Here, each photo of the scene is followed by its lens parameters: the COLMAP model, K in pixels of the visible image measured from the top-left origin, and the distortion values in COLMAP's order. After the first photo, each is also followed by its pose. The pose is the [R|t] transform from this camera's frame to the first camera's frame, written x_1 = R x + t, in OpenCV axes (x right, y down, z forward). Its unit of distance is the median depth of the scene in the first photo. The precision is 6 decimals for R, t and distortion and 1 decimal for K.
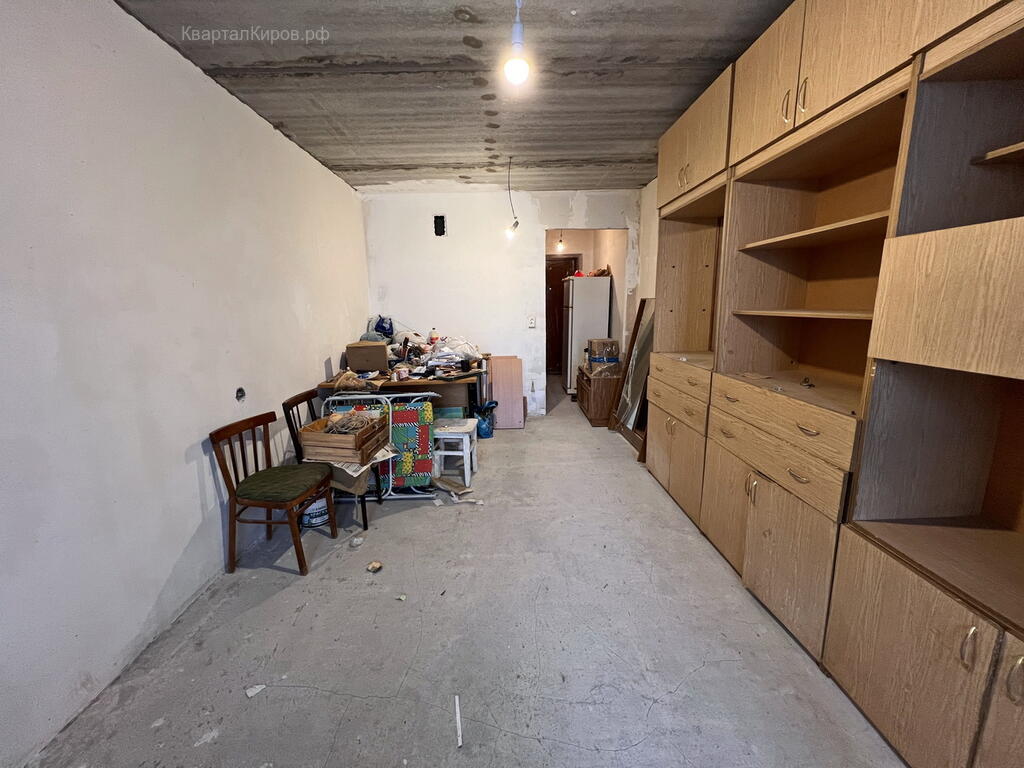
lens RADIAL K [[406.9, 0, 511.5], [0, 406.9, 384.8], [0, 0, 1]] dist [-0.002186, -0.000029]
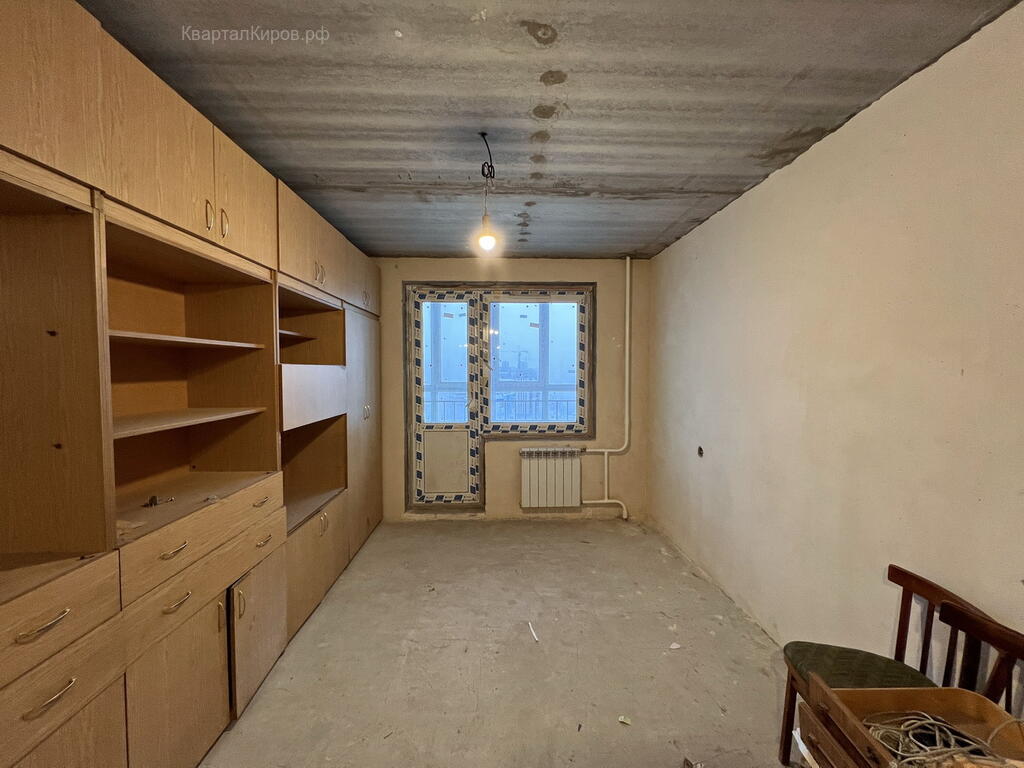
lens RADIAL K [[406.9, 0, 509.9], [0, 406.9, 388.1], [0, 0, 1]] dist [-0.002186, -0.000029]
pose [[-0.999641, 0.024334, -0.011205, -0.028609], [0.020830, 0.969020, 0.246103, -0.447736], [0.016846, 0.245781, -0.969179, 1.836629]]
